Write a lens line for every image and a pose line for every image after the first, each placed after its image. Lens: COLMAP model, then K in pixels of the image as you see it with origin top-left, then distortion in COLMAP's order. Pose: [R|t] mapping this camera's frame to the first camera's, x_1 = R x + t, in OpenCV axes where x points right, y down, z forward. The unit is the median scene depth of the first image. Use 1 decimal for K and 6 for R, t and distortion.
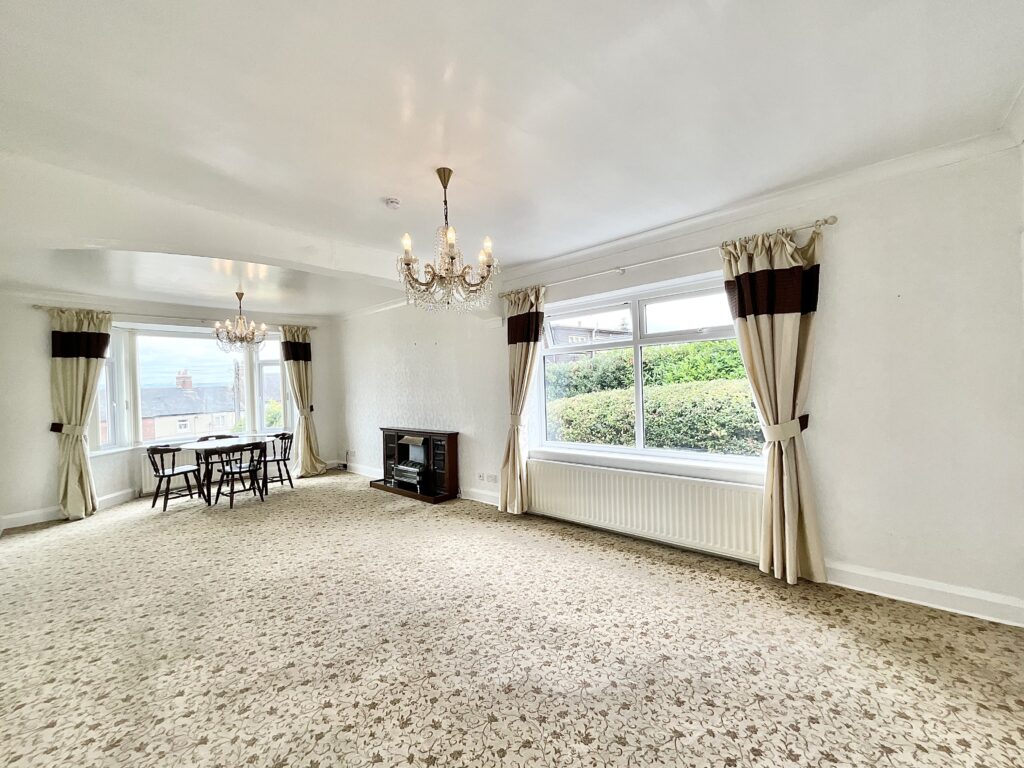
lens RADIAL K [[415.7, 0, 512.0], [0, 415.7, 386.6], [0, 0, 1]] dist [0.000619, 0.000893]
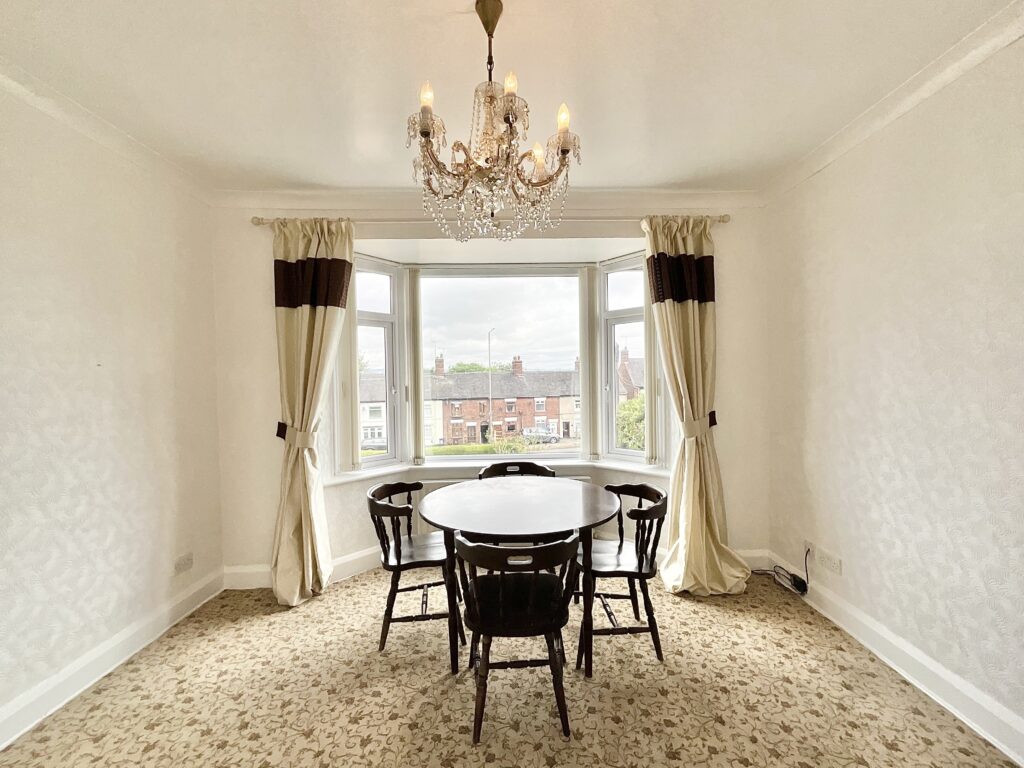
lens RADIAL K [[415.7, 0, 512.0], [0, 415.7, 386.6], [0, 0, 1]] dist [0.000619, 0.000893]
pose [[0.668957, 0.030932, -0.742657, -0.329880], [-0.013261, 0.999471, 0.029683, 0.012072], [0.743183, -0.010008, 0.669014, 0.617585]]
